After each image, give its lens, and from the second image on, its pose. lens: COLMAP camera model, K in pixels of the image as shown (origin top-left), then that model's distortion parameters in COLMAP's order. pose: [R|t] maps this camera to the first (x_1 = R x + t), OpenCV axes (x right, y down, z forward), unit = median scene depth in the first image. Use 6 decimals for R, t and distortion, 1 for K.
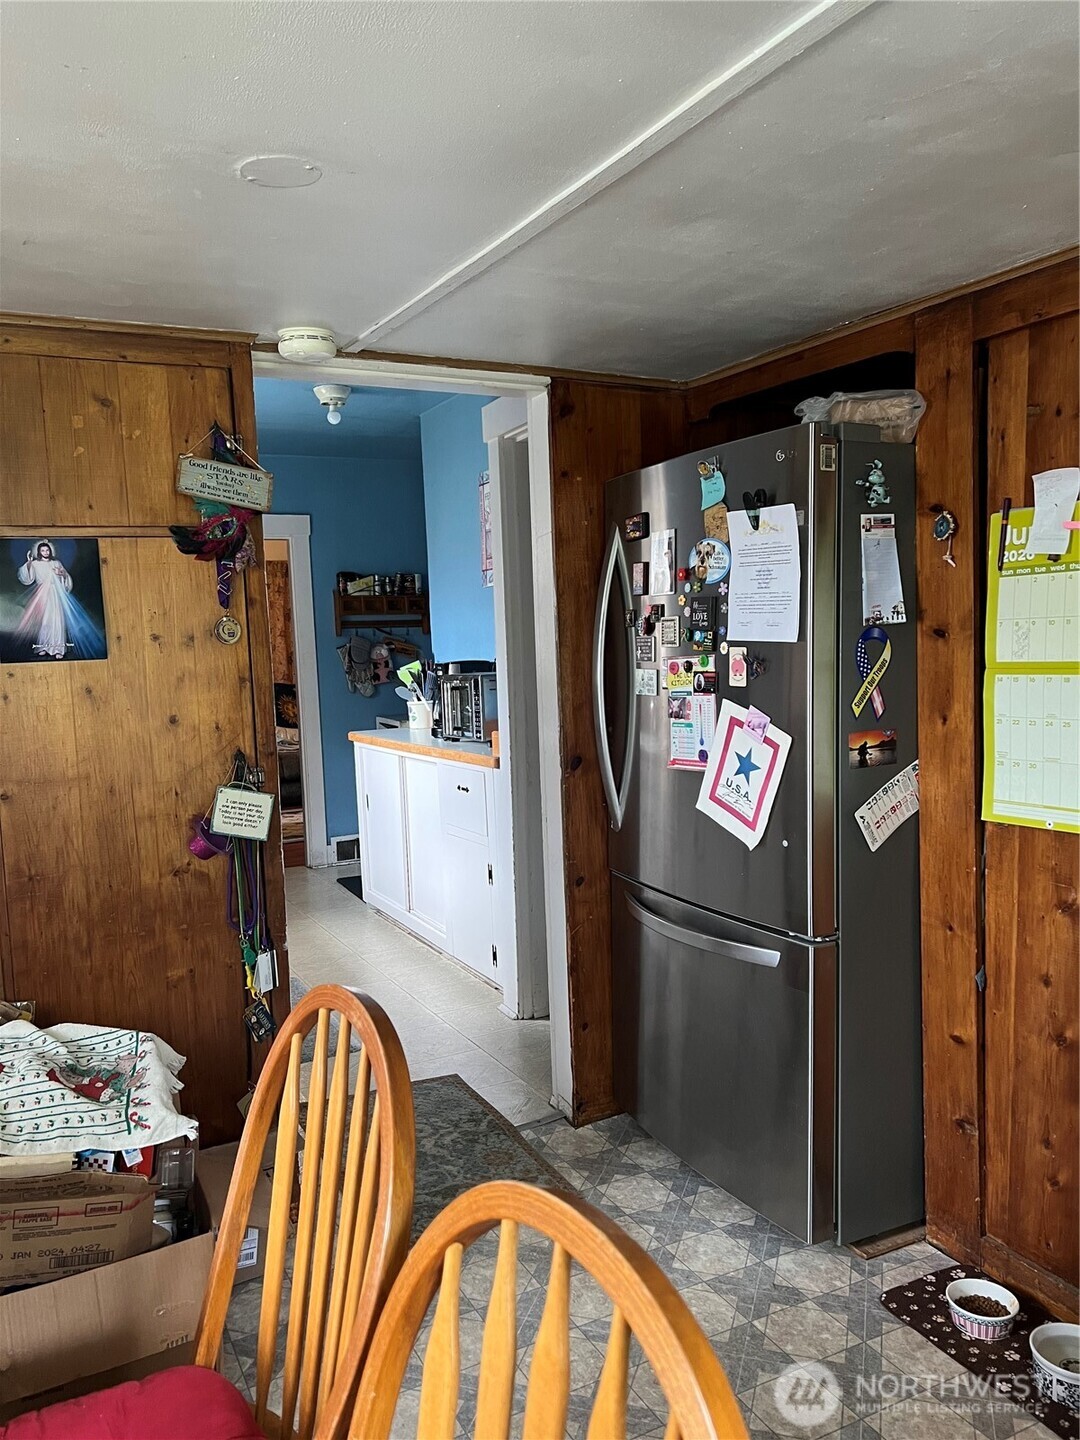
lens RADIAL K [[1076.5, 0, 540.0], [0, 1076.5, 720.0], [0, 0, 1]] dist [0.005060, -0.006012]
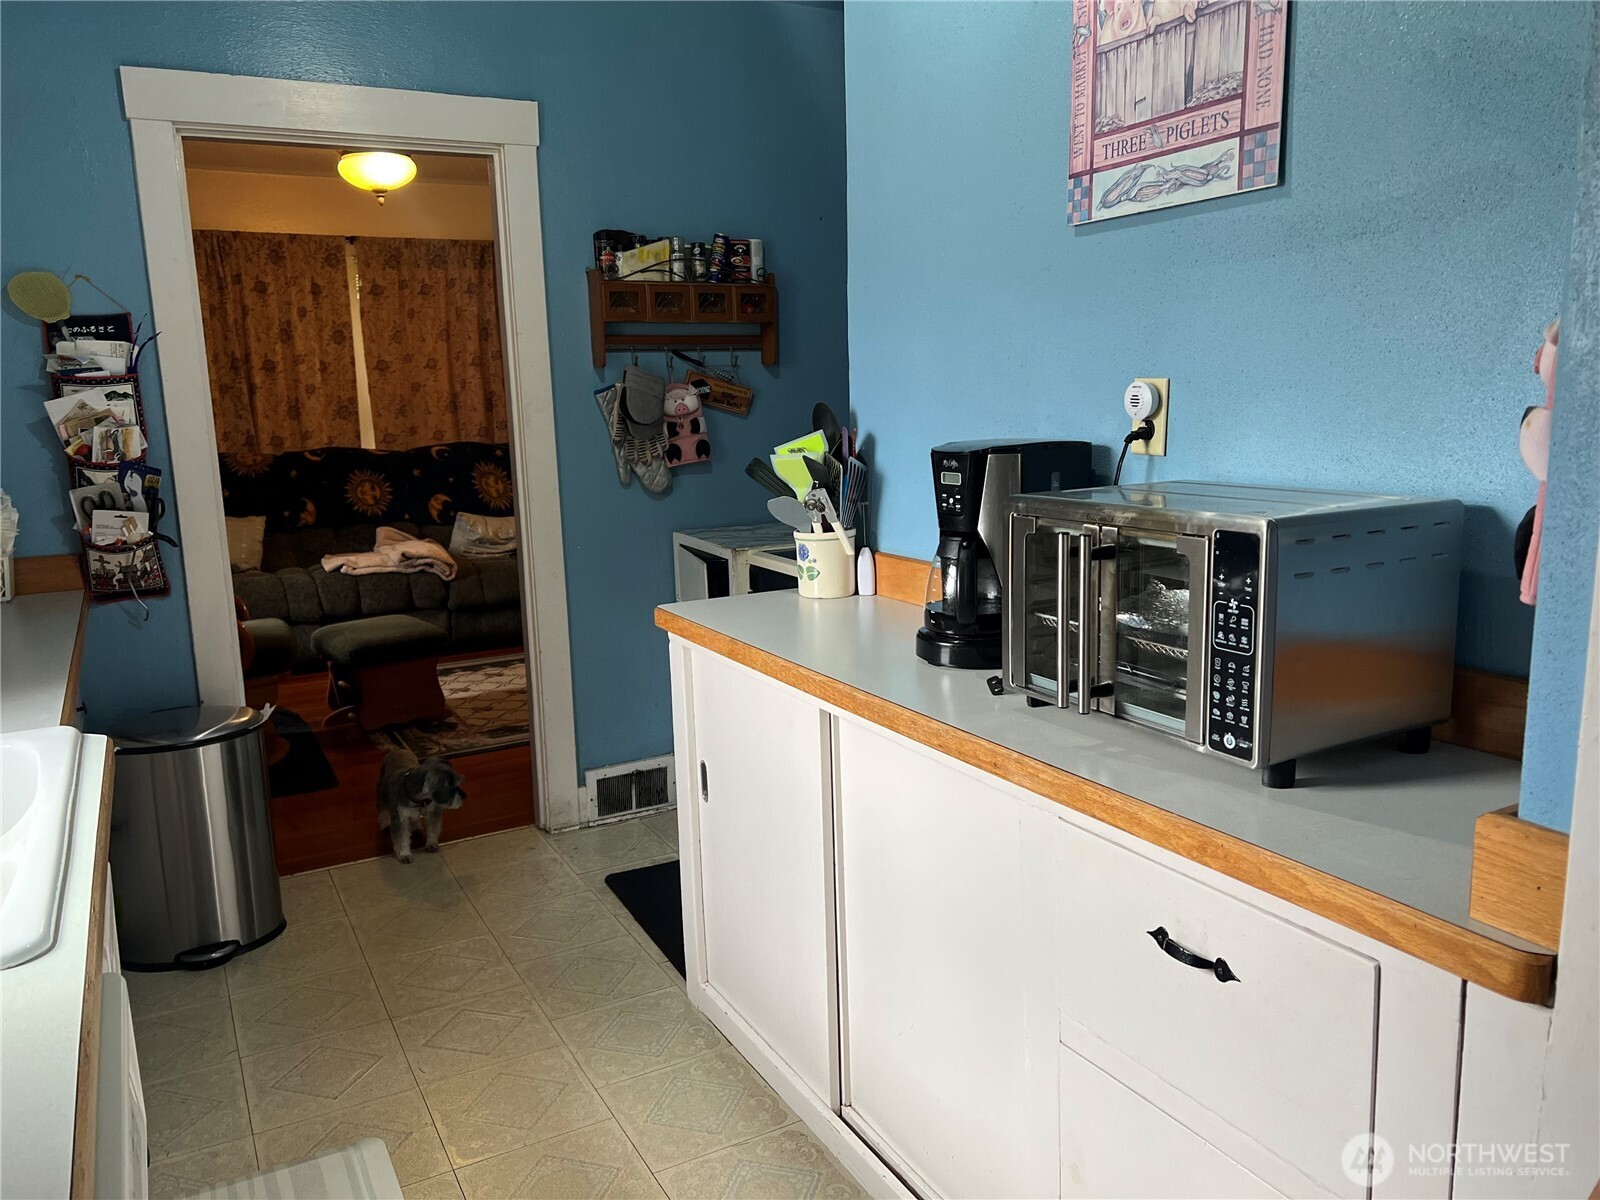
lens RADIAL K [[1196.1, 0, 800.0], [0, 1196.1, 600.0], [0, 0, 1]] dist [0.005060, -0.006012]
pose [[0.999564, 0.004047, 0.029260, -0.111724], [-0.007322, 0.993604, 0.112687, -0.035319], [-0.028617, -0.112852, 0.993200, 0.453229]]
